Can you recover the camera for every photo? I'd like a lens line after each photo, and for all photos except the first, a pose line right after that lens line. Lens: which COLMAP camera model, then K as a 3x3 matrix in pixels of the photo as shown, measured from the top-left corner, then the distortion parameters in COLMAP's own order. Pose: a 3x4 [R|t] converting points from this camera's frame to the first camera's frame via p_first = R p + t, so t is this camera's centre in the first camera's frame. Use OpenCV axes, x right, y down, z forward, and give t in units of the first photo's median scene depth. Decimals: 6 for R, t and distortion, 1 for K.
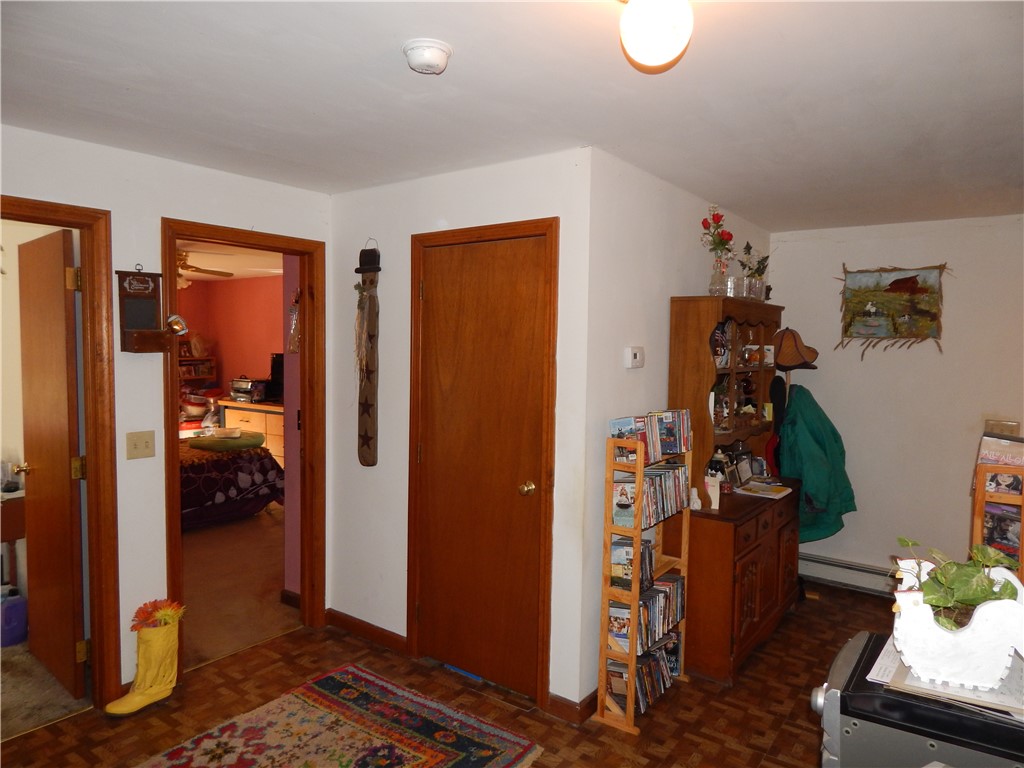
lens RADIAL K [[678.0, 0, 510.3], [0, 678.0, 381.3], [0, 0, 1]] dist [-0.008266, -0.003045]
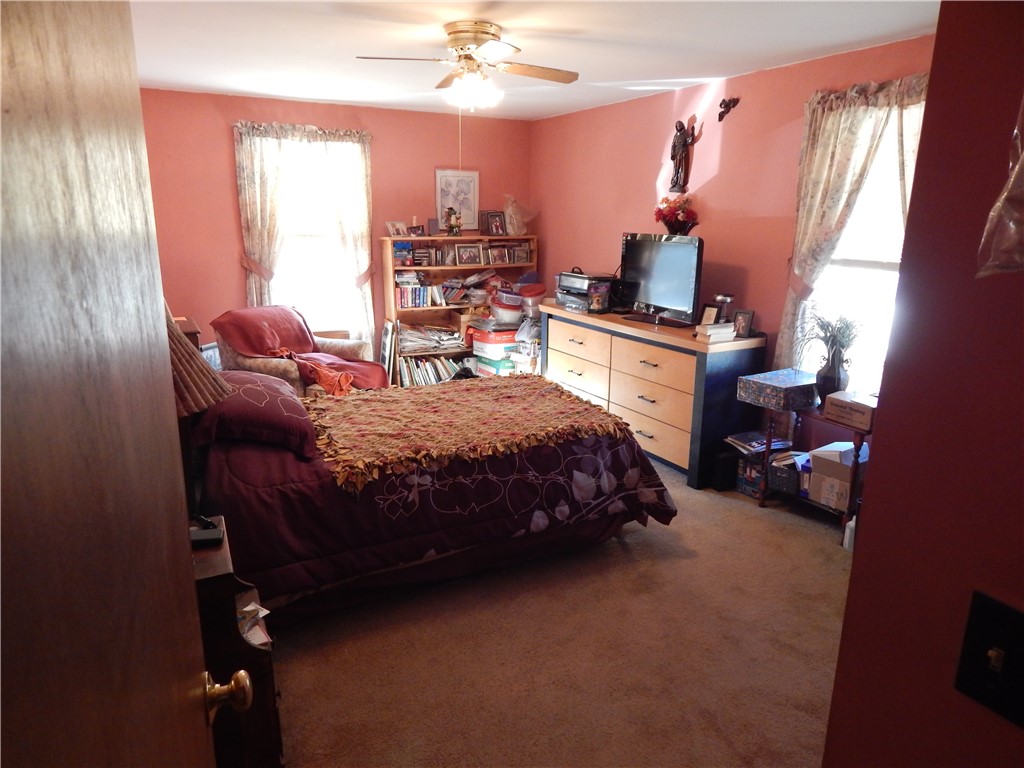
lens RADIAL K [[678.0, 0, 513.9], [0, 678.0, 384.7], [0, 0, 1]] dist [-0.008266, -0.003045]
pose [[0.905455, 0.105429, -0.411140, -0.174450], [-0.025546, 0.980440, 0.195154, -0.023675], [0.423673, -0.166200, 0.890438, 0.389618]]
